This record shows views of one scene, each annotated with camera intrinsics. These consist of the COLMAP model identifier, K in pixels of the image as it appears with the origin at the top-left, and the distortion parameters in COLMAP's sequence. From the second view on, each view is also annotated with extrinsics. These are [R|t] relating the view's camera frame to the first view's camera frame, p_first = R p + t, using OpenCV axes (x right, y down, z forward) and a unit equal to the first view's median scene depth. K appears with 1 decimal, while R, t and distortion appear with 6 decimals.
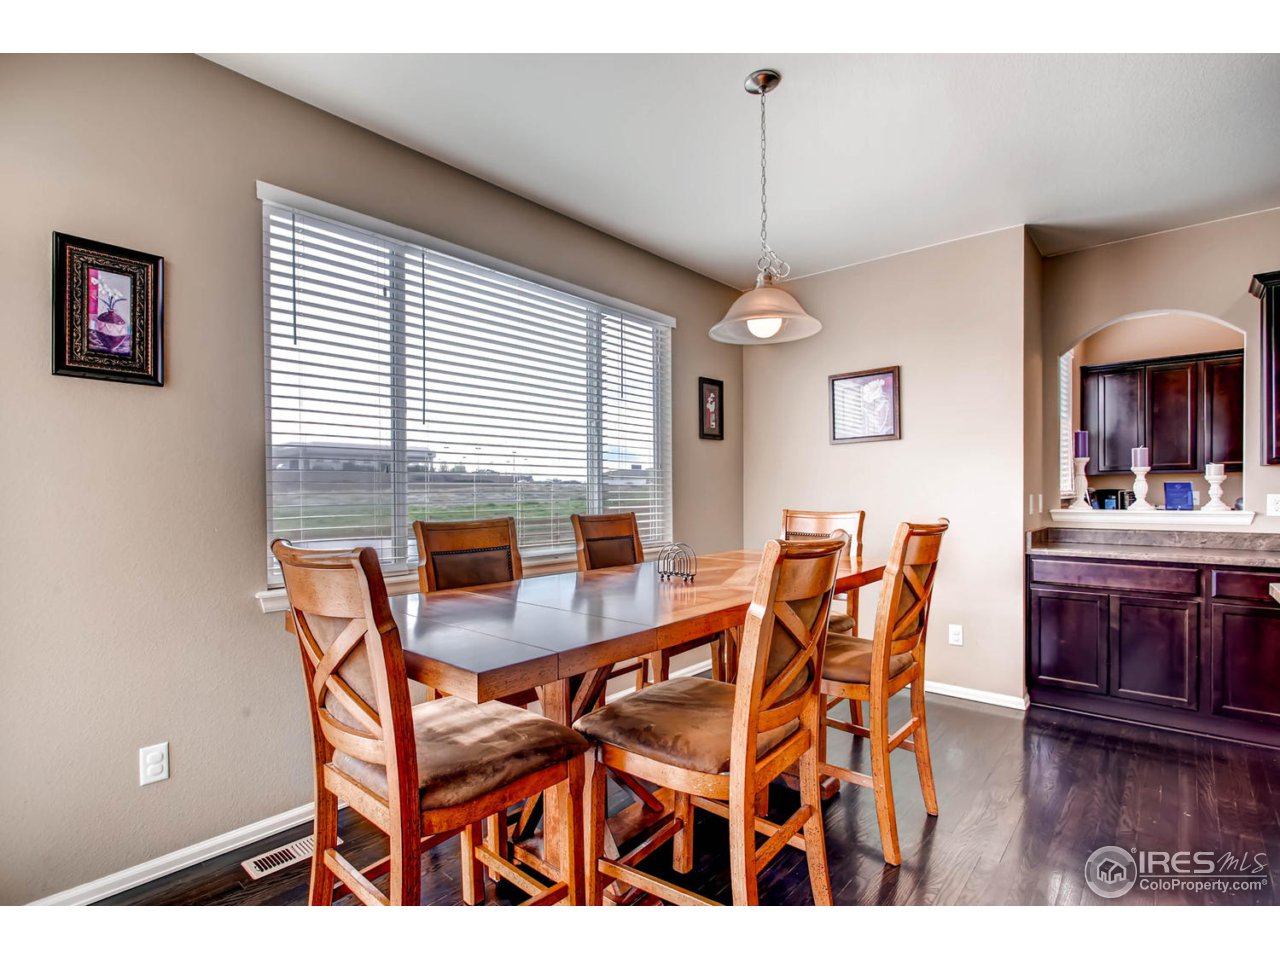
lens RADIAL K [[624.9, 0, 625.9], [0, 624.9, 500.0], [0, 0, 1]] dist [-0.004568, -0.001271]
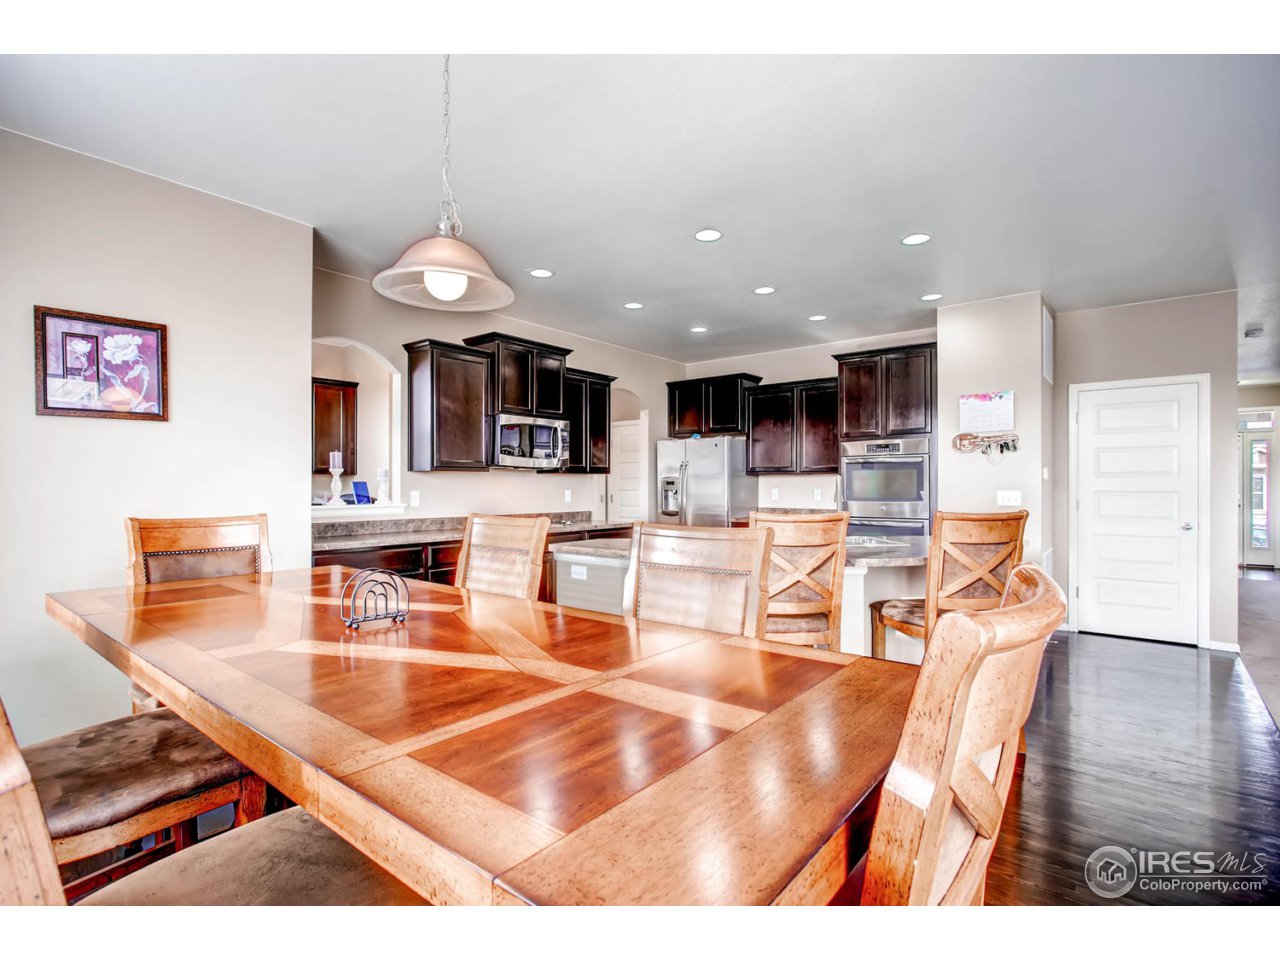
lens RADIAL K [[624.9, 0, 643.4], [0, 624.9, 482.7], [0, 0, 1]] dist [-0.004568, -0.001271]
pose [[-0.051172, 0.011684, 0.998622, -0.404501], [0.015169, 0.999825, -0.010921, -0.005160], [-0.998575, 0.014590, -0.051340, 0.524033]]
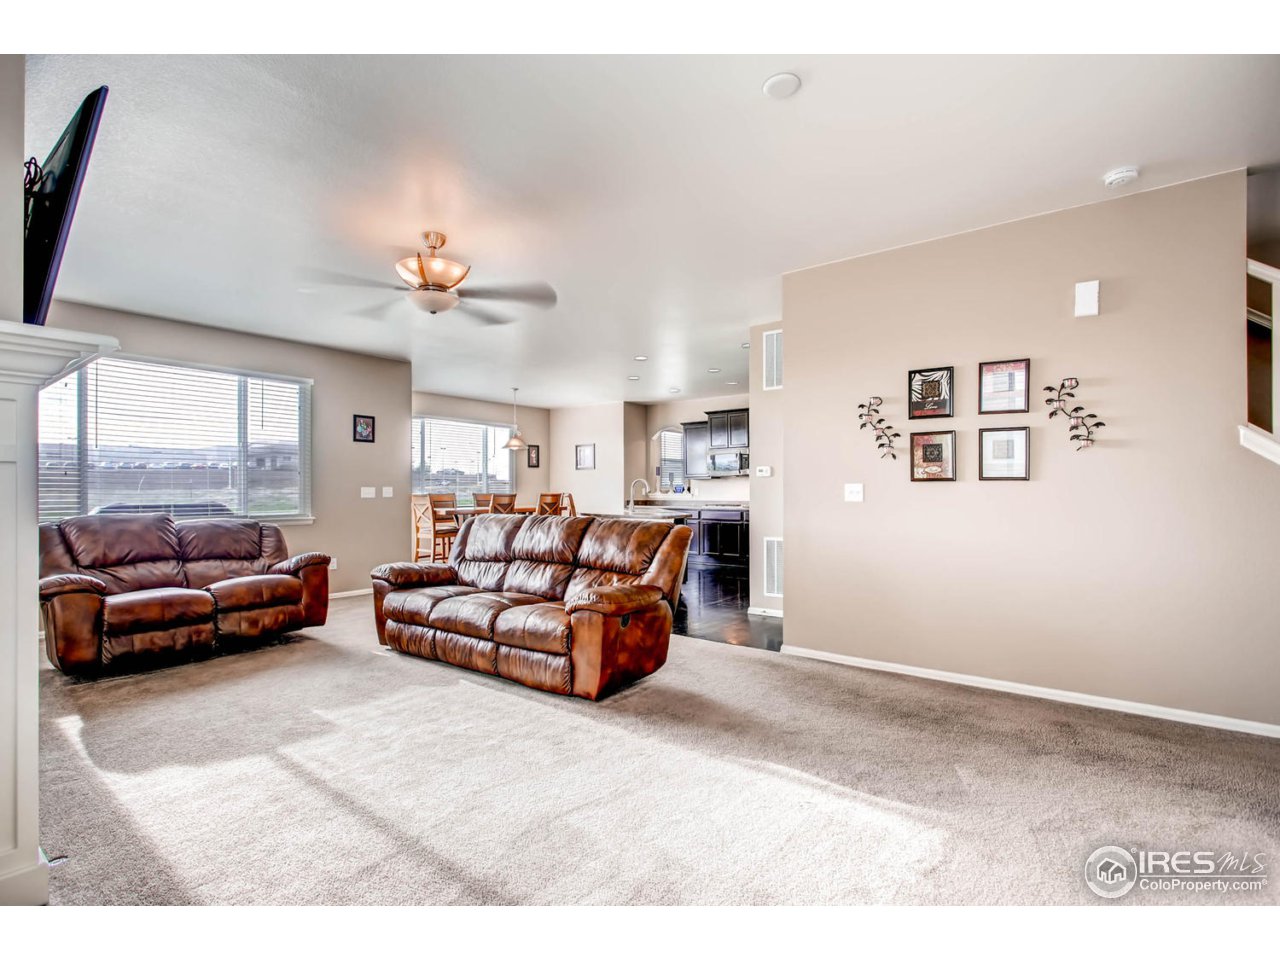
lens RADIAL K [[624.9, 0, 640.0], [0, 624.9, 482.9], [0, 0, 1]] dist [-0.004568, -0.001271]
pose [[0.997392, 0.004677, 0.072022, 0.502872], [-0.002777, 0.999646, -0.026463, 0.048231], [-0.072120, 0.026194, 0.997052, -2.138524]]
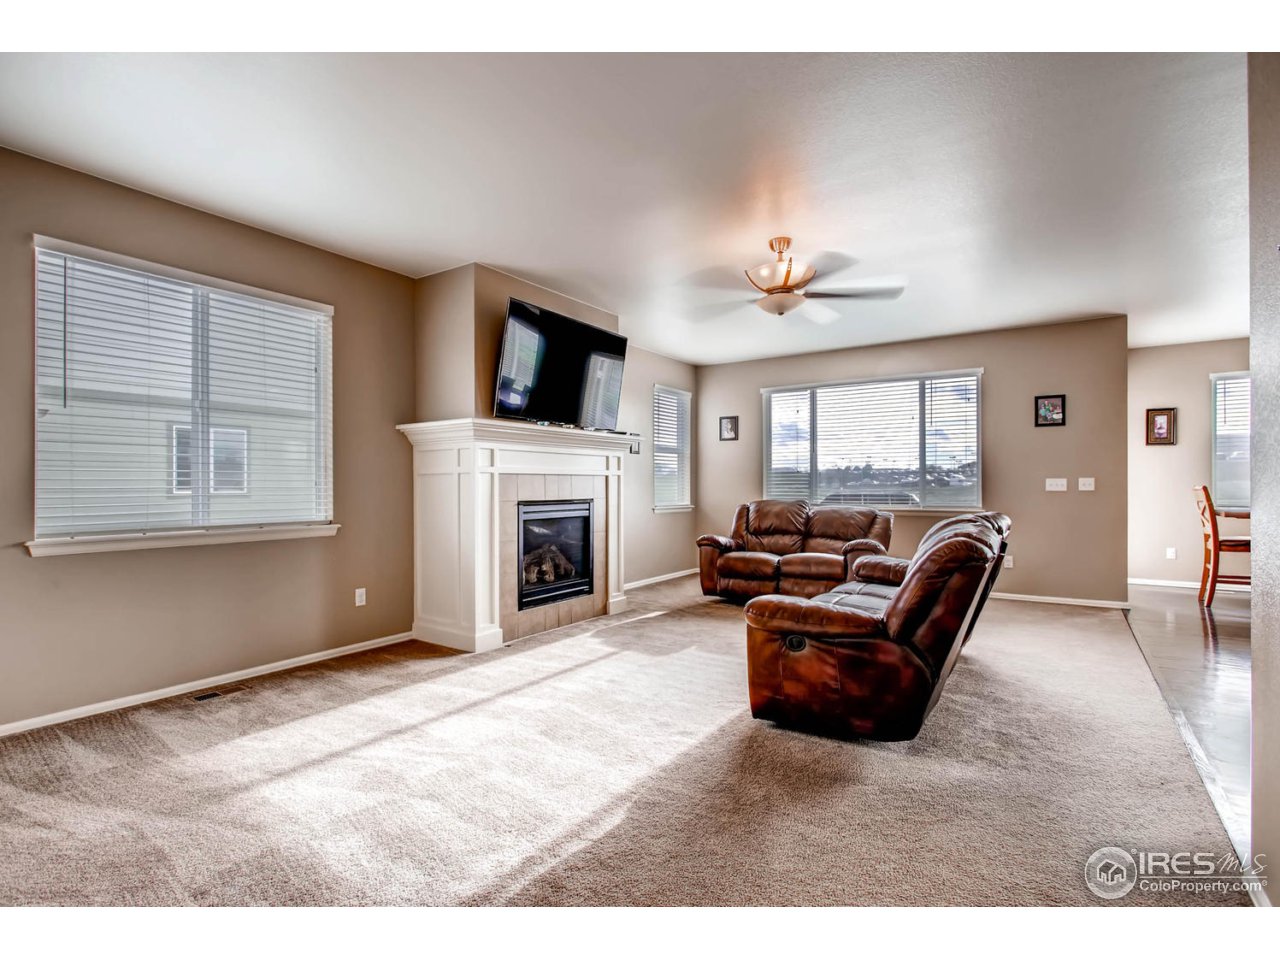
lens RADIAL K [[624.9, 0, 636.2], [0, 624.9, 485.2], [0, 0, 1]] dist [-0.004568, -0.001271]
pose [[0.135310, 0.004436, -0.990793, 1.340998], [-0.011078, 0.999934, 0.002965, 0.037016], [0.990741, 0.010574, 0.135350, -1.434225]]
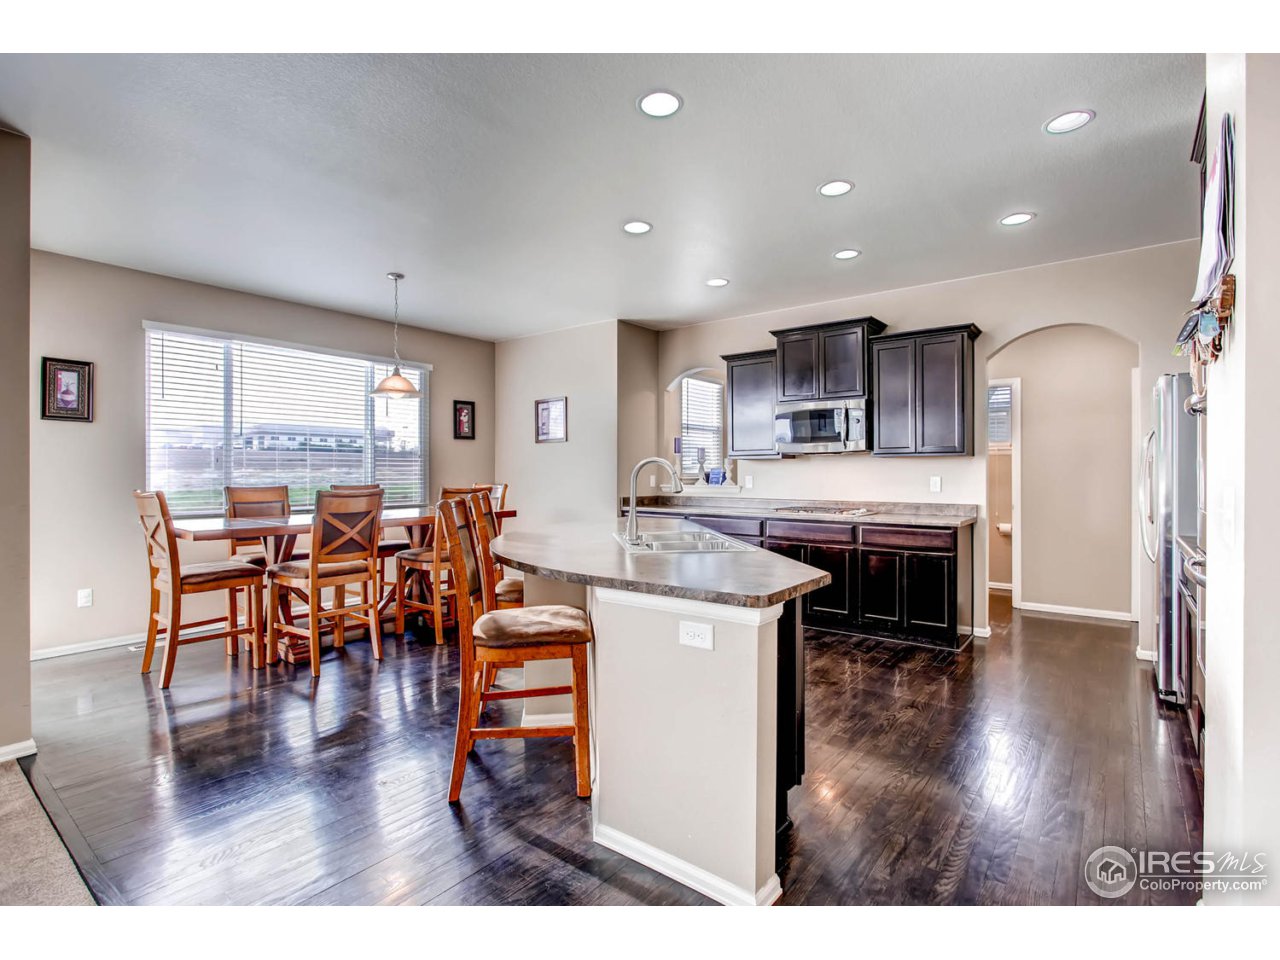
lens RADIAL K [[624.9, 0, 634.5], [0, 624.9, 473.5], [0, 0, 1]] dist [-0.004568, -0.001271]
pose [[0.998043, 0.005332, 0.062304, 0.586371], [-0.004621, 0.999923, -0.011543, 0.006004], [-0.062361, 0.011233, 0.997990, -0.743870]]
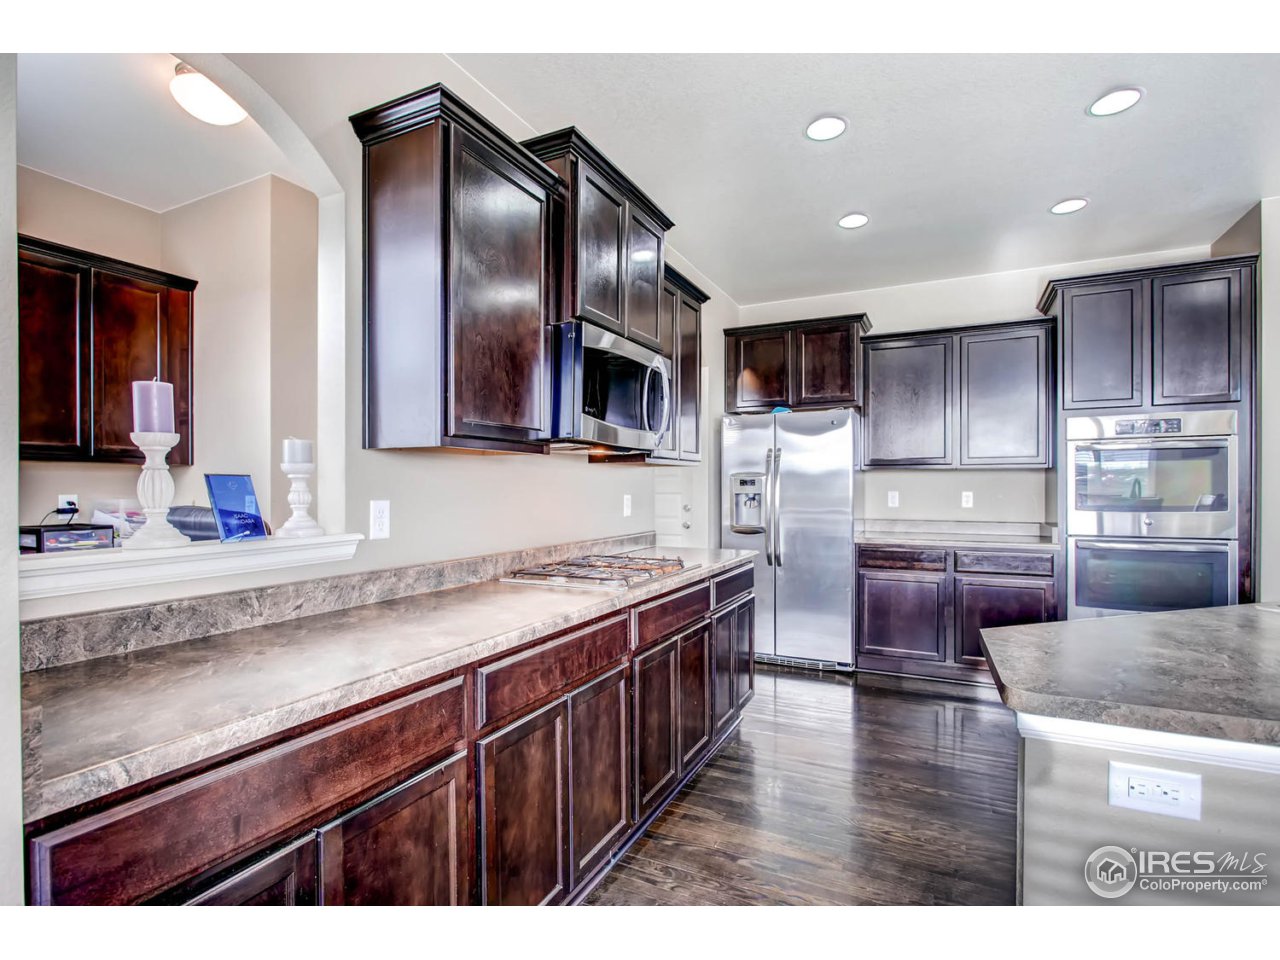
lens RADIAL K [[624.9, 0, 636.6], [0, 624.9, 490.4], [0, 0, 1]] dist [-0.004568, -0.001271]
pose [[-0.262771, 0.001986, 0.964856, 0.417257], [0.017006, 0.999852, 0.002573, -0.015475], [-0.964708, 0.017085, -0.262765, 0.885364]]
